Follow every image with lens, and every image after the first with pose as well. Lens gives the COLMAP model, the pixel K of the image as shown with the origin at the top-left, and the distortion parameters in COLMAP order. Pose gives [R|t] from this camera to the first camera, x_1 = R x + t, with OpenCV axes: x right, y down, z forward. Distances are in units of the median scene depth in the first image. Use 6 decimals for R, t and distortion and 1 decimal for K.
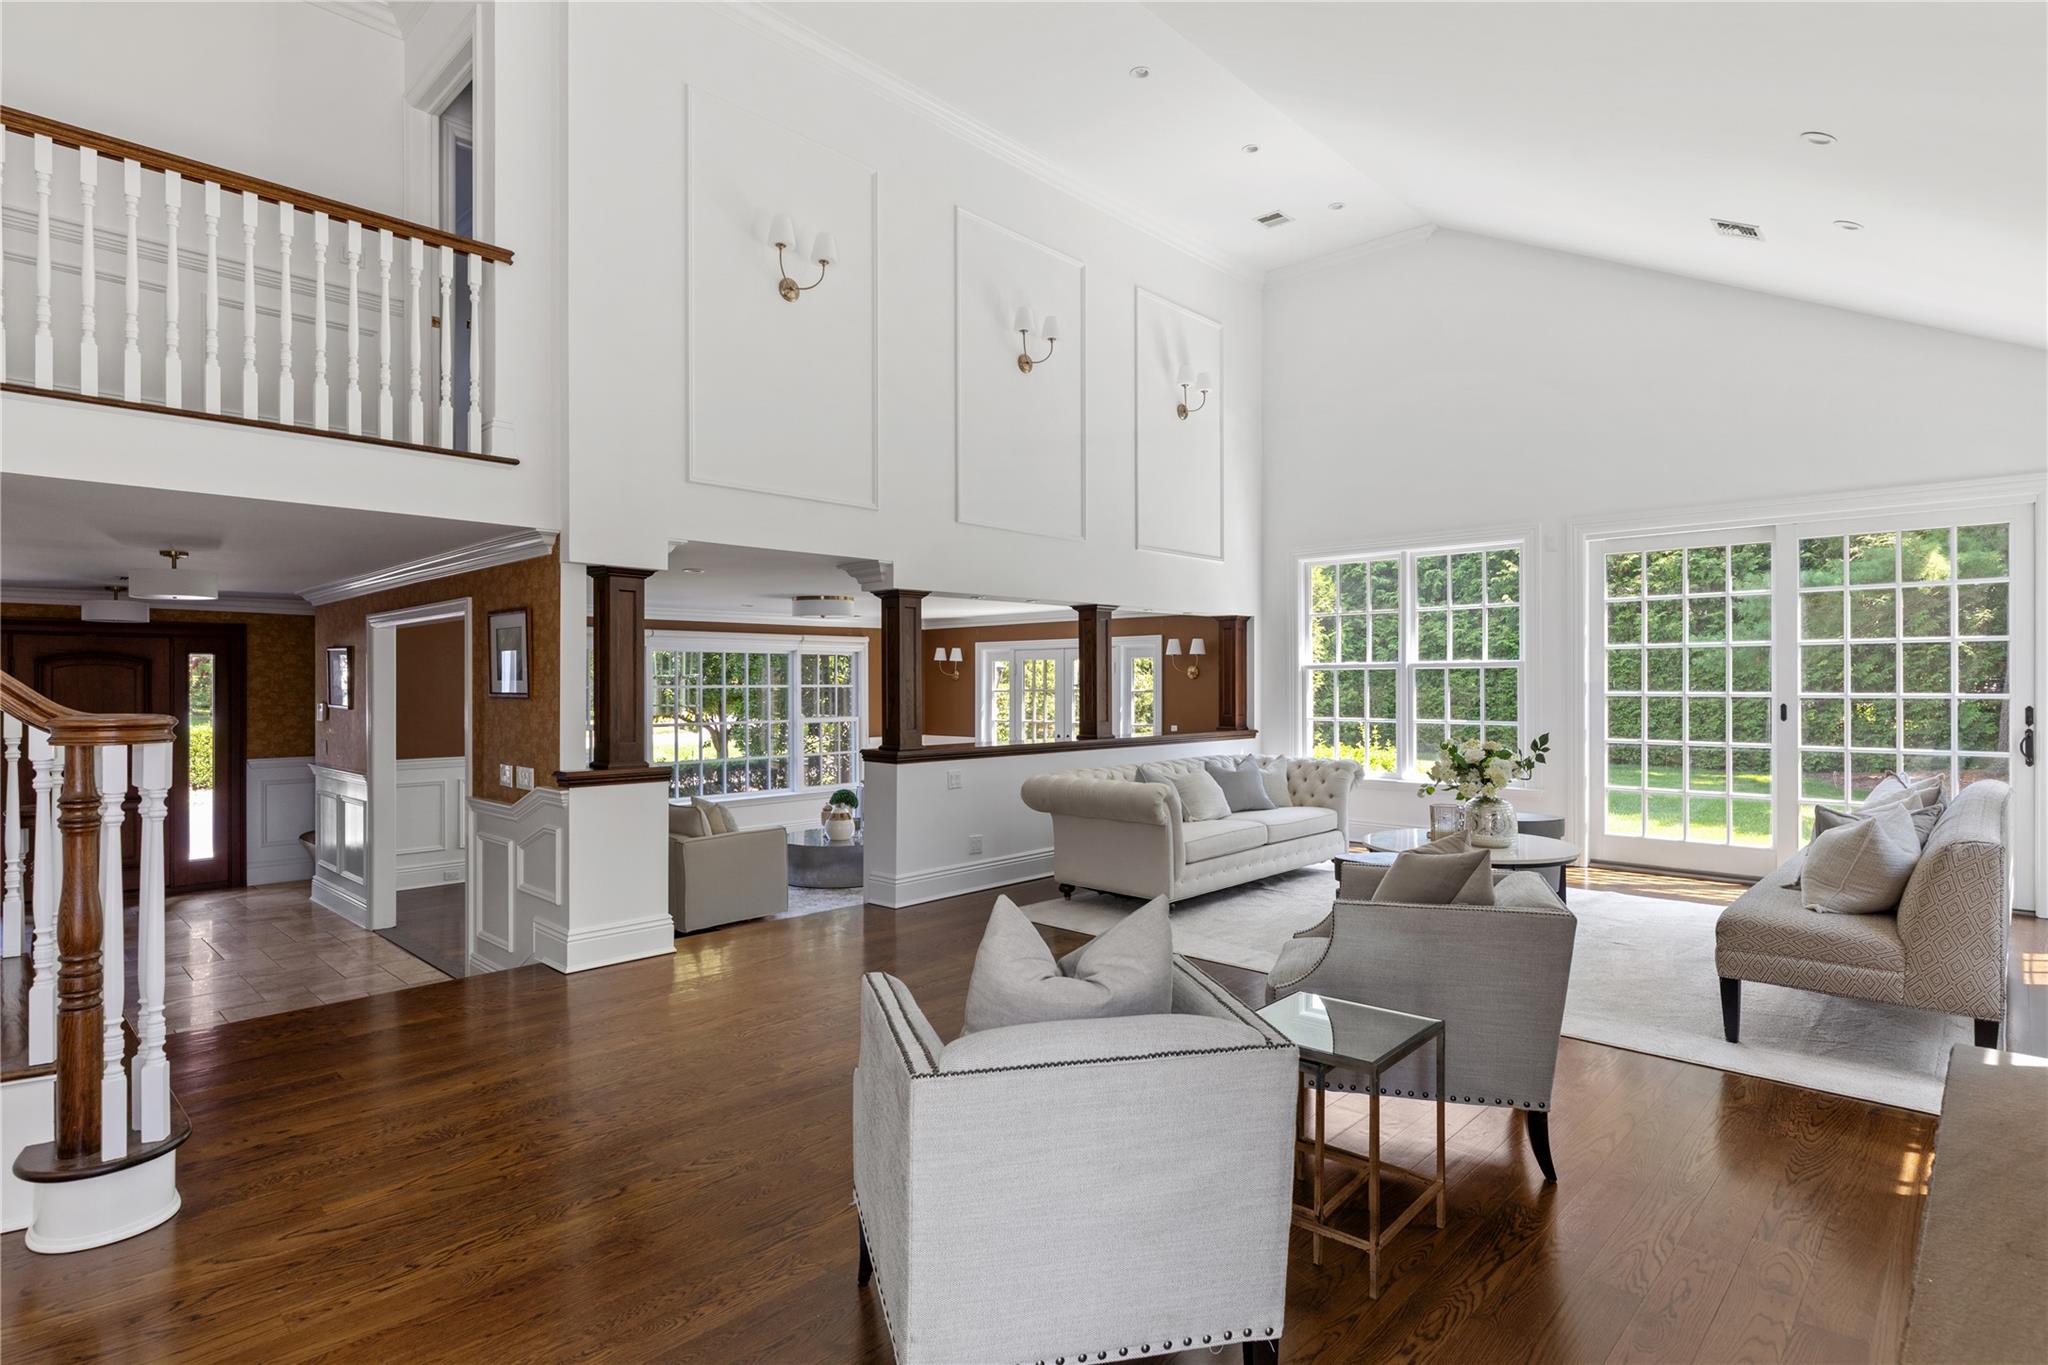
lens RADIAL K [[1038.8, 0, 1039.8], [0, 1038.8, 675.1], [0, 0, 1]] dist [-0.000695, -0.000085]
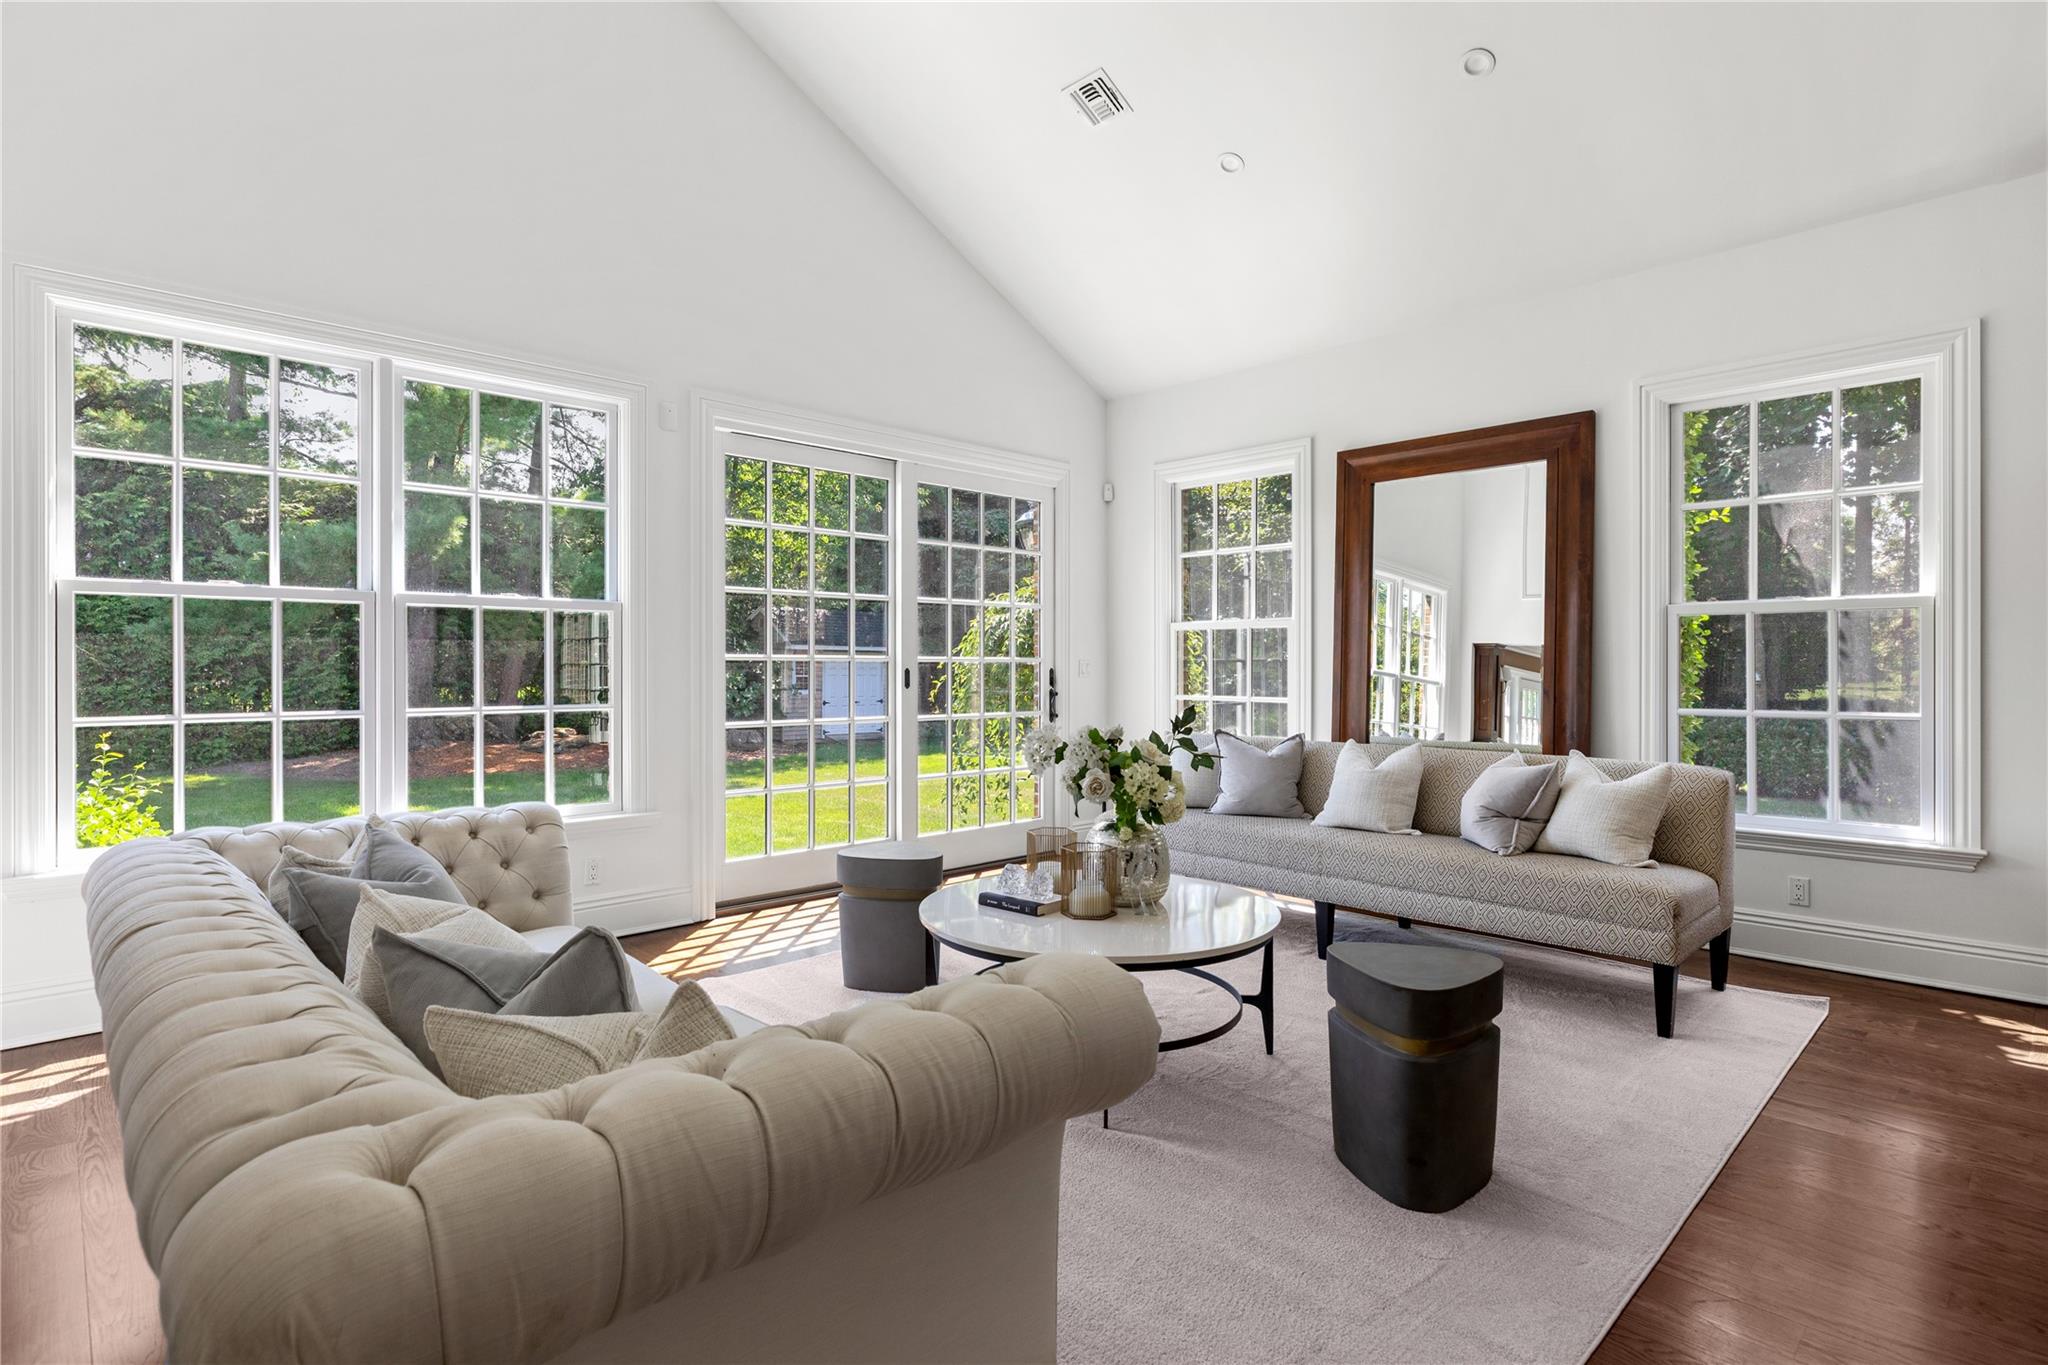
lens RADIAL K [[1027.2, 0, 1011.4], [0, 1027.2, 676.2], [0, 0, 1]] dist [-0.001058, 0.000378]
pose [[0.056975, -0.007206, 0.998350, -0.111057], [-0.008162, 0.999937, 0.007683, 0.021972], [-0.998342, -0.008586, 0.056913, 0.722776]]
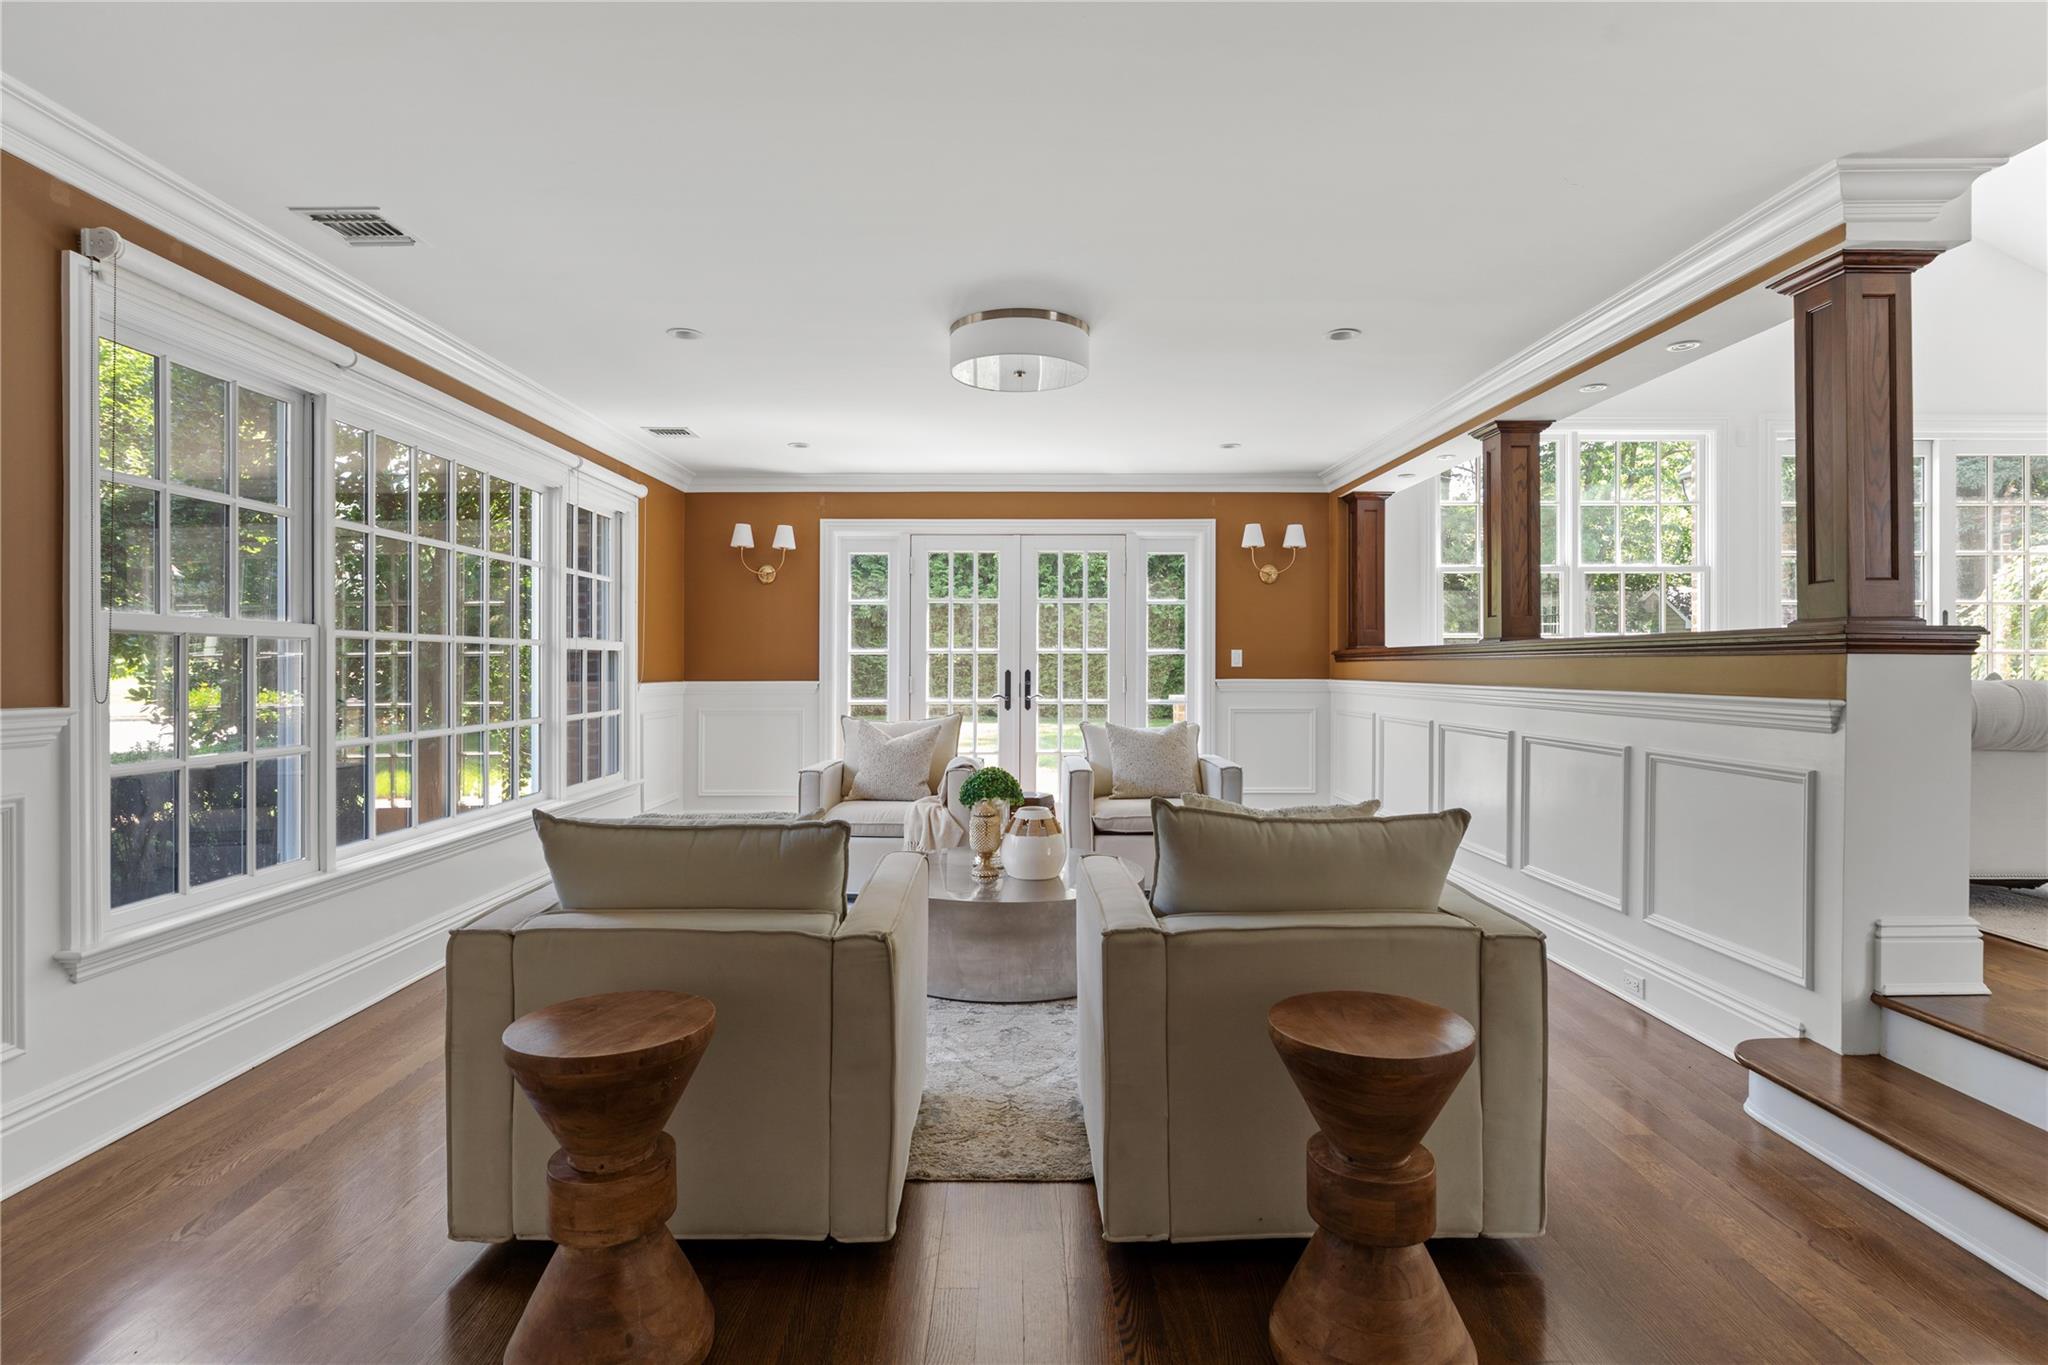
lens RADIAL K [[1027.2, 0, 1017.9], [0, 1027.2, 665.3], [0, 0, 1]] dist [-0.001058, 0.000378]
pose [[0.717230, 0.001450, 0.696835, -0.565641], [-0.005633, 0.999977, 0.003717, 0.070779], [-0.696813, -0.006591, 0.717222, 0.759480]]
